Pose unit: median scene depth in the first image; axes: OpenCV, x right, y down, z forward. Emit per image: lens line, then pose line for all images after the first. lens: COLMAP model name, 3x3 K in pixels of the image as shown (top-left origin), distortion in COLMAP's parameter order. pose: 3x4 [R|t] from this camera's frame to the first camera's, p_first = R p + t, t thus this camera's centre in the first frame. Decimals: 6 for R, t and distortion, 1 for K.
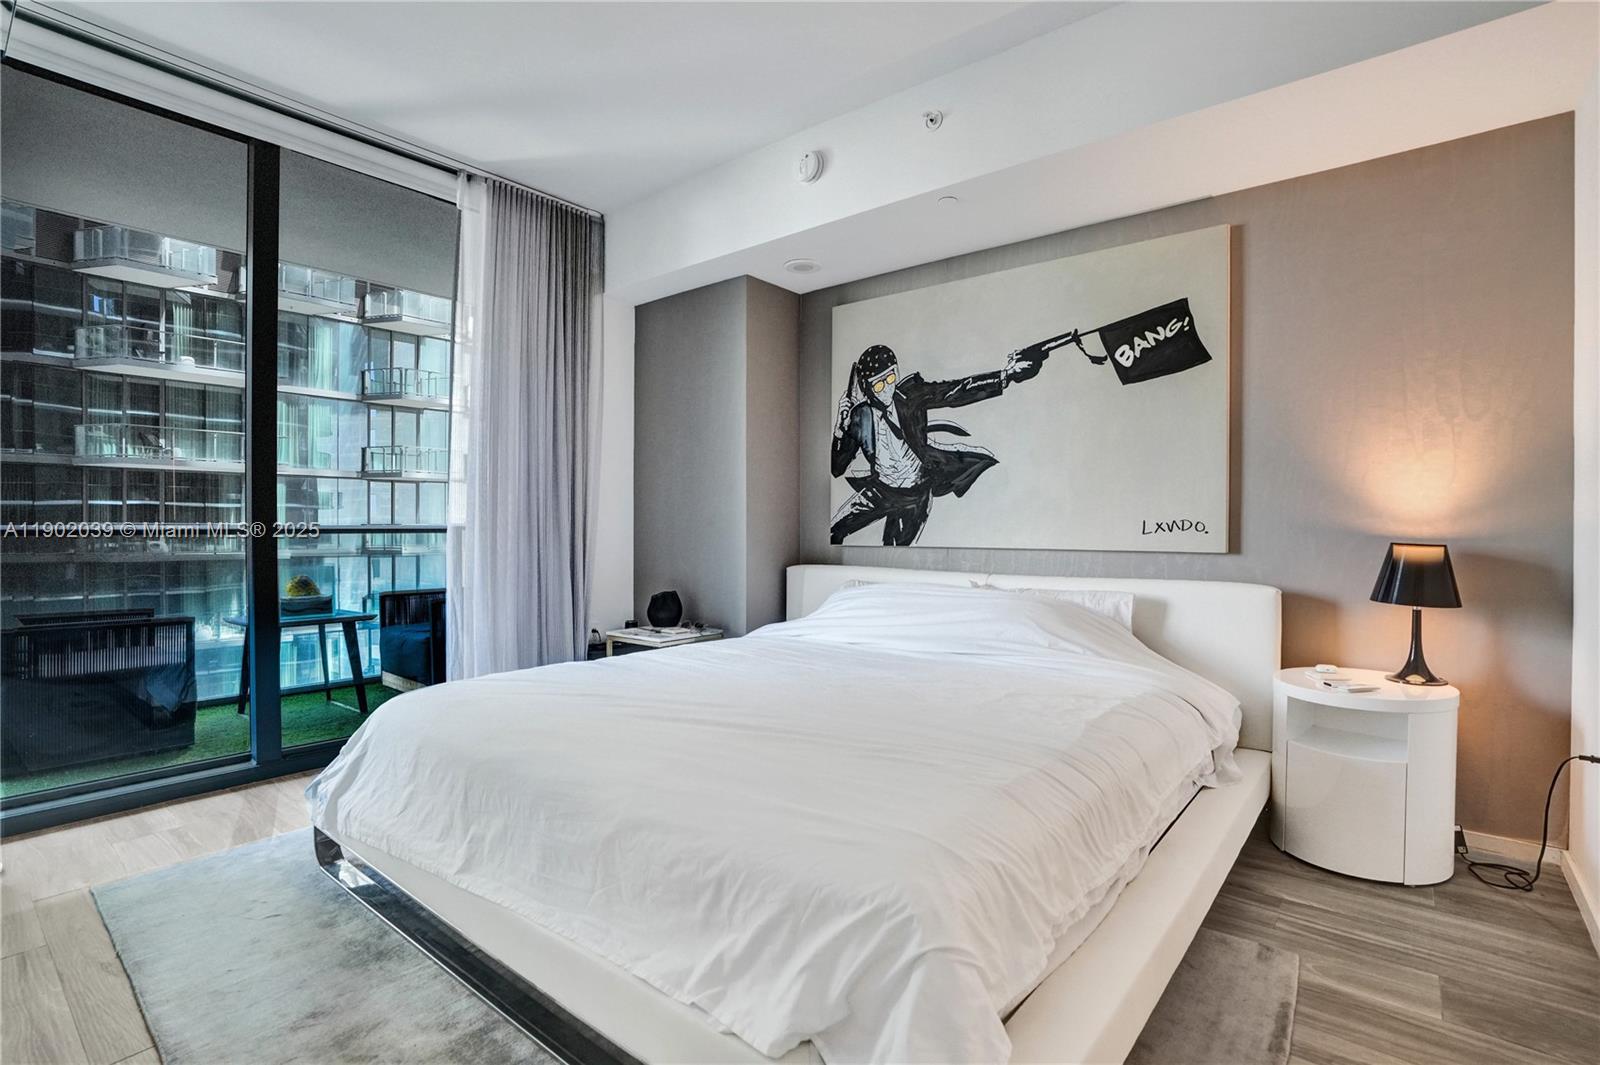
lens RADIAL K [[751.9, 0, 798.2], [0, 751.9, 526.1], [0, 0, 1]] dist [-0.002605, 0.000098]
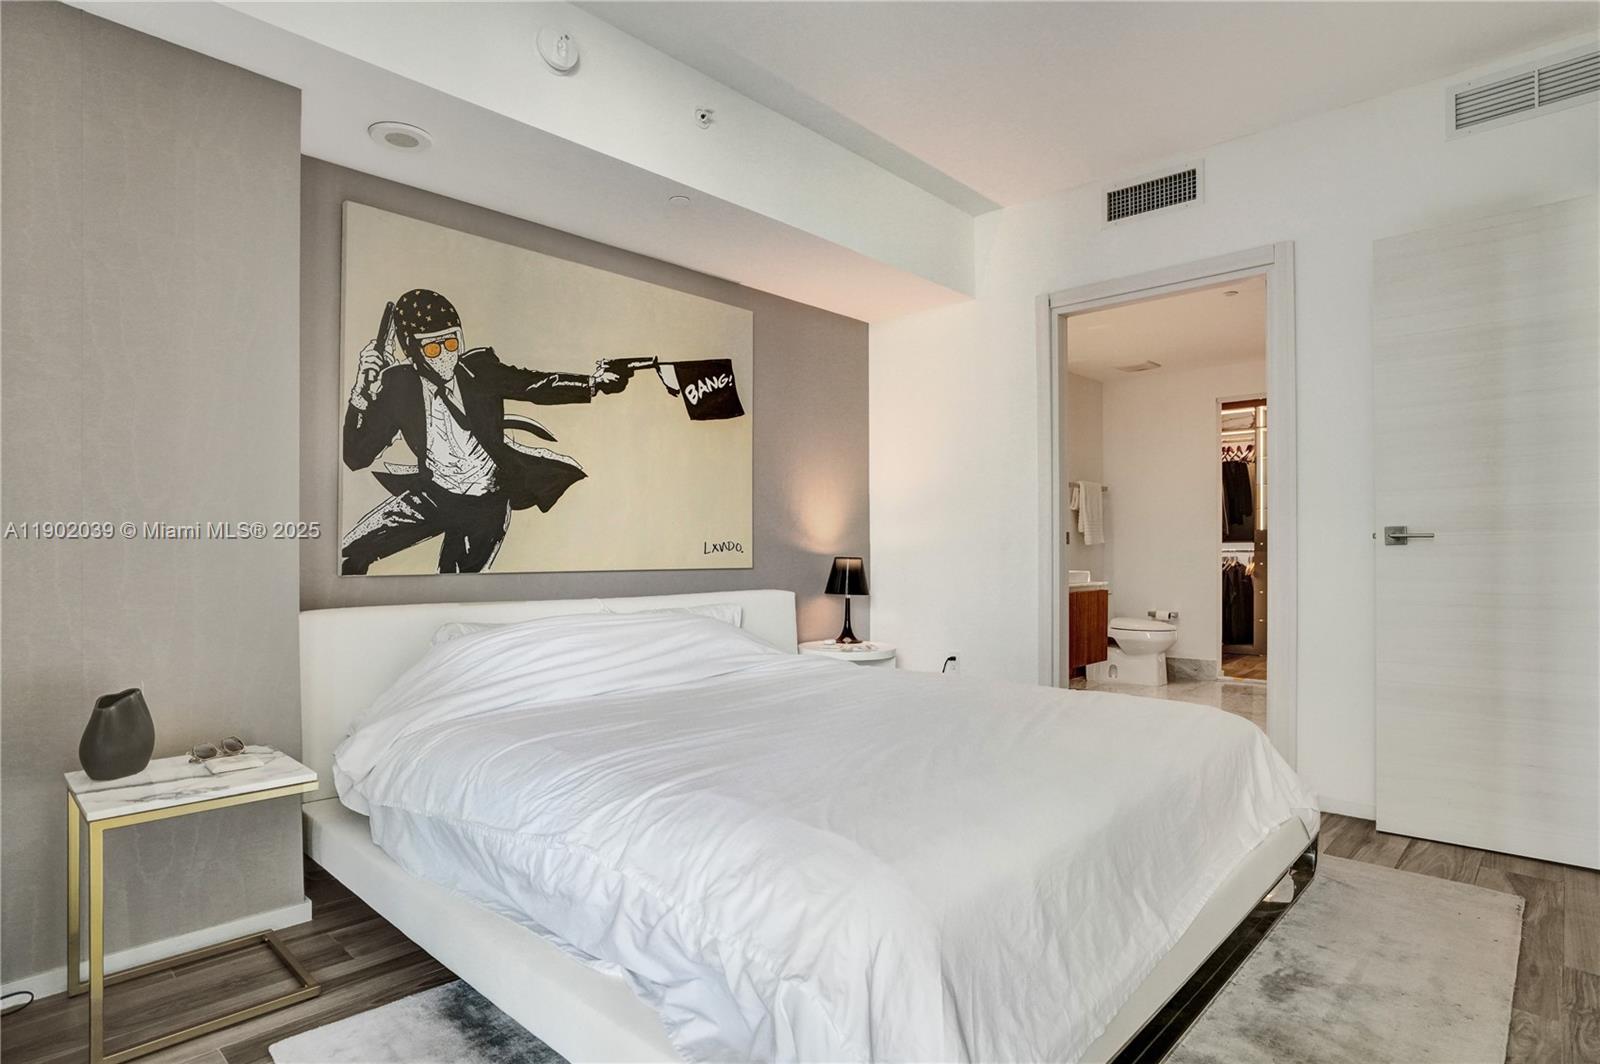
lens RADIAL K [[865.6, 0, 797.9], [0, 865.6, 544.9], [0, 0, 1]] dist [0.000311, 0.000077]
pose [[0.105921, -0.003261, 0.994369, -0.693600], [-0.006132, 0.999973, 0.003933, -0.006867], [-0.994356, -0.006514, 0.105898, 0.589665]]
